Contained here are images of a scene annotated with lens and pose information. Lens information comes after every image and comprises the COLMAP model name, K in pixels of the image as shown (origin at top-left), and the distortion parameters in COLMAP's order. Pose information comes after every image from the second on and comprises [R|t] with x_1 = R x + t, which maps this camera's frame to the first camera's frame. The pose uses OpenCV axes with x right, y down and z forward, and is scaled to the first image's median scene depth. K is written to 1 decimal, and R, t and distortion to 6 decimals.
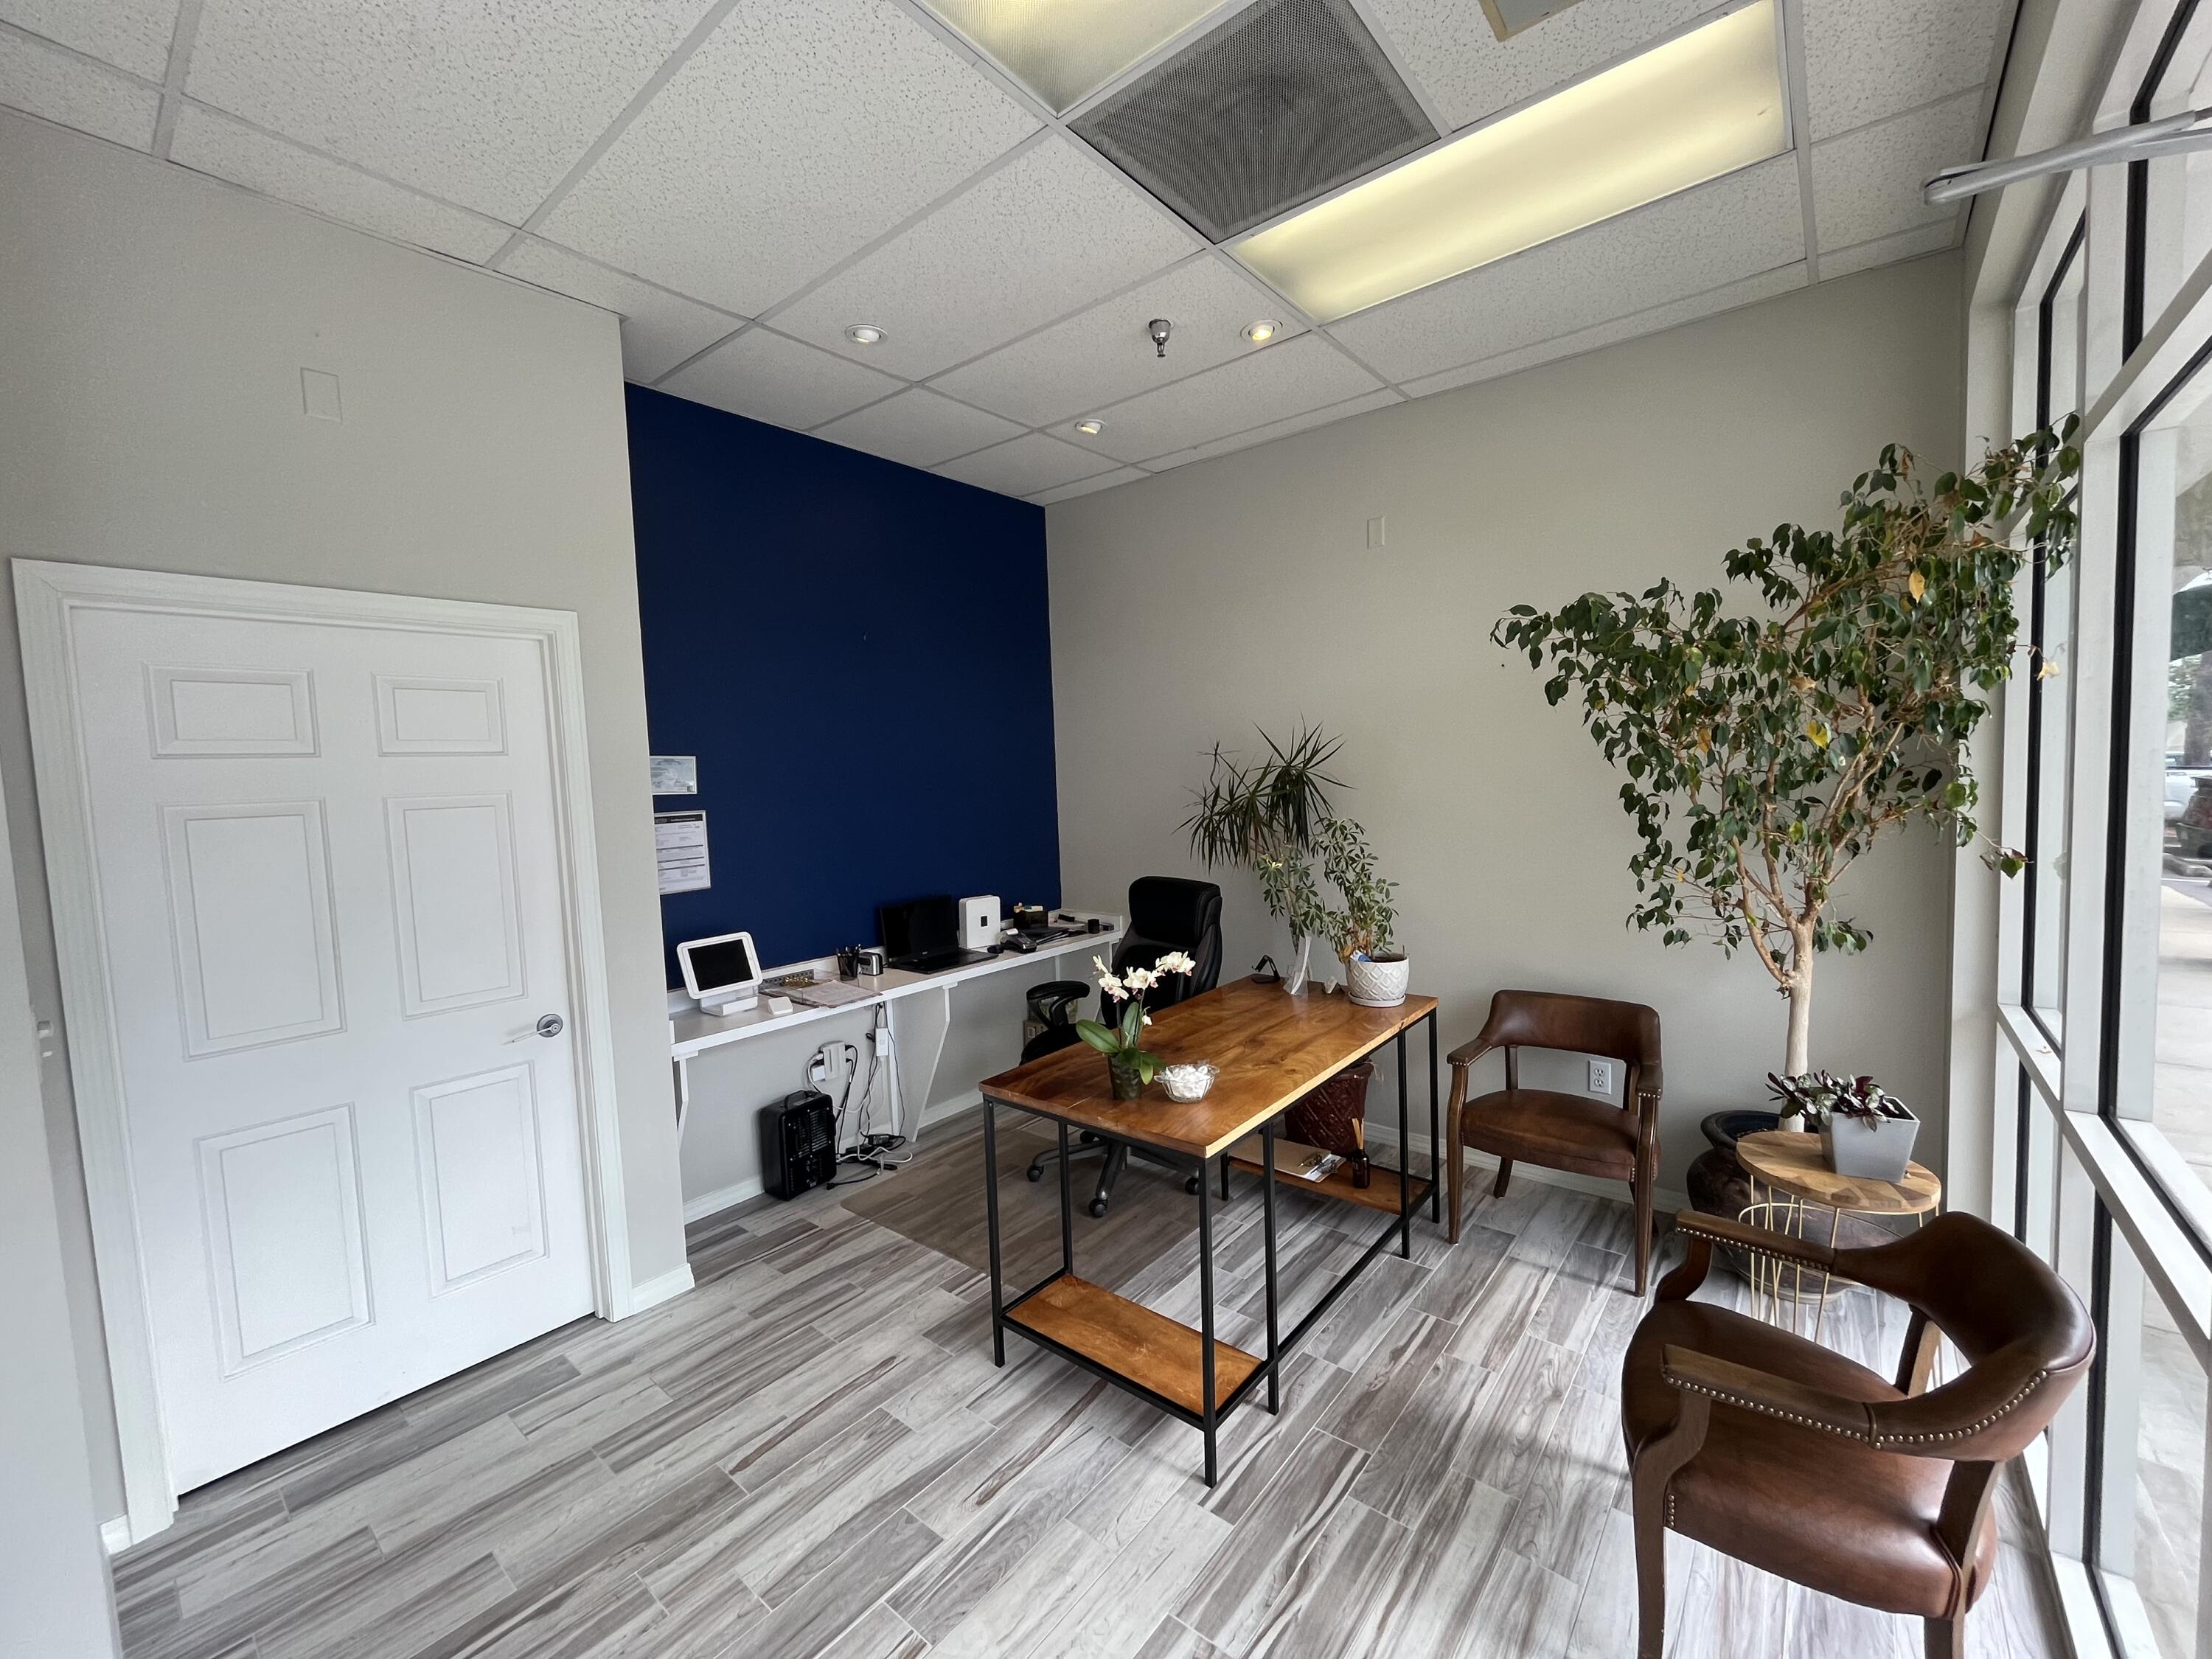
lens RADIAL K [[893.7, 0, 1111.1], [0, 893.7, 826.7], [0, 0, 1]] dist [-0.003080, -0.000348]
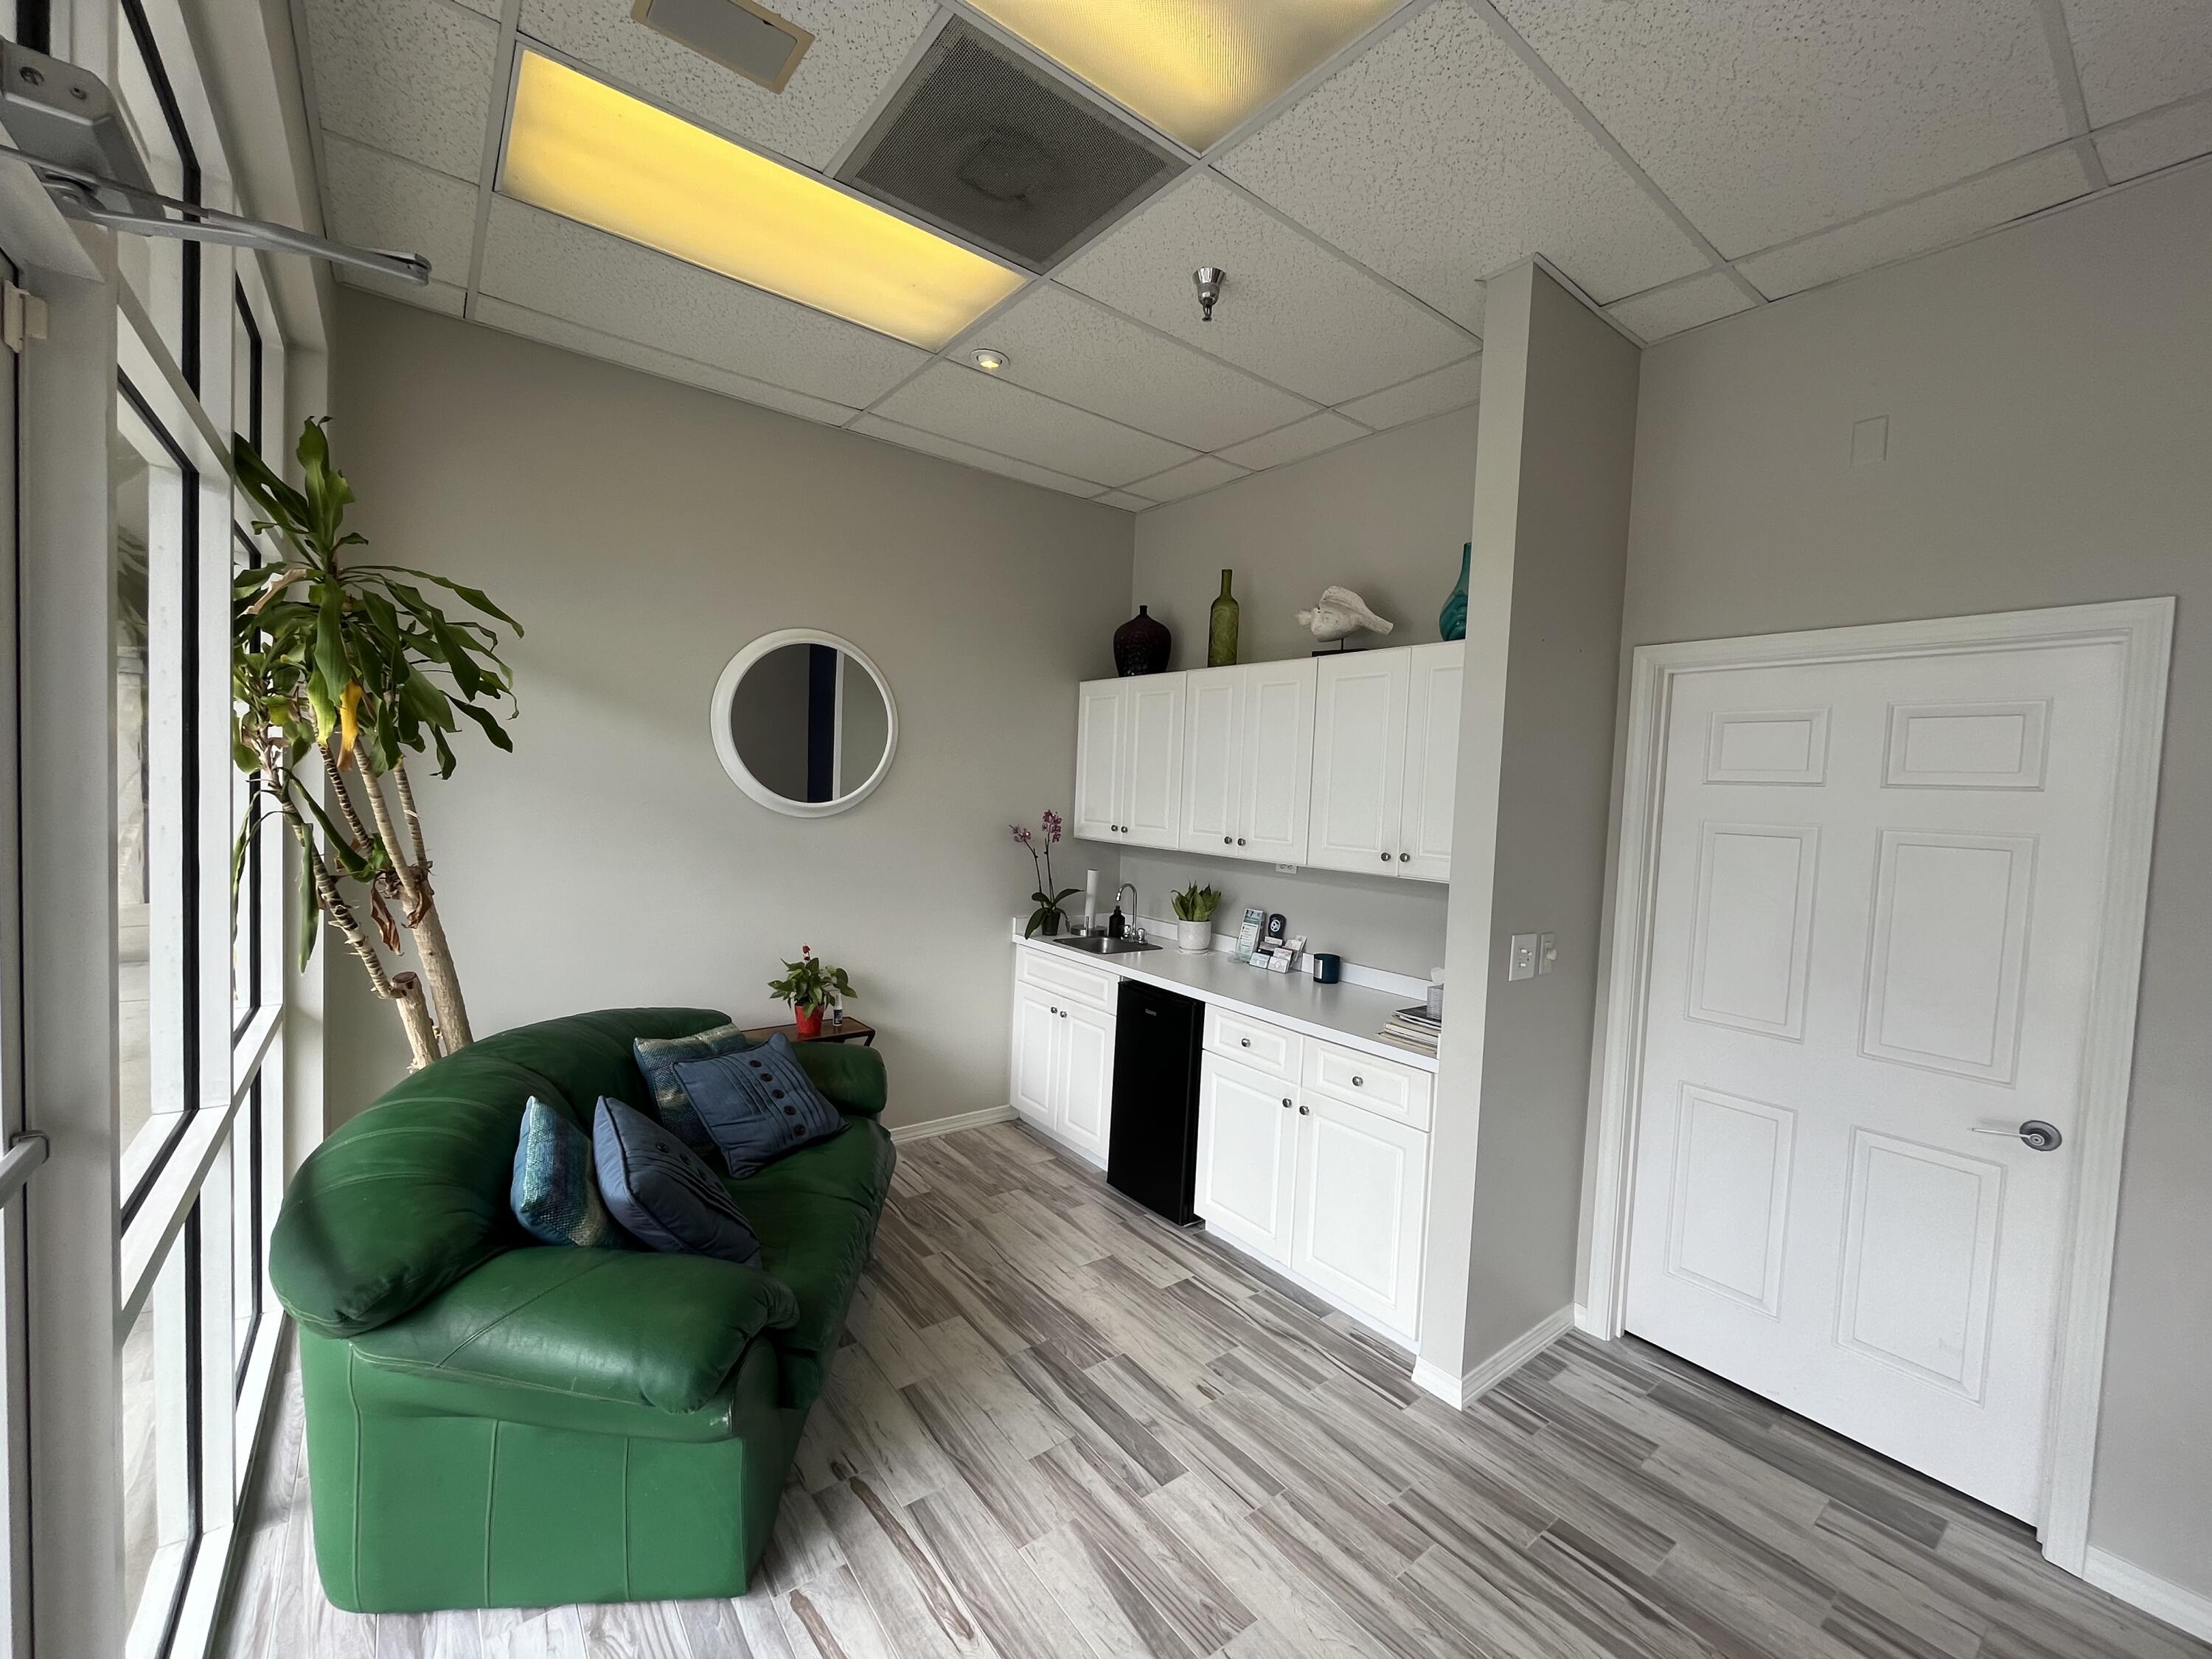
lens RADIAL K [[893.7, 0, 1111.1], [0, 893.7, 826.7], [0, 0, 1]] dist [-0.003080, -0.000348]
pose [[-0.217491, 0.066876, -0.973769, 0.363832], [-0.105150, 0.990239, 0.091492, -0.039646], [0.970382, 0.122290, -0.208336, 0.414748]]
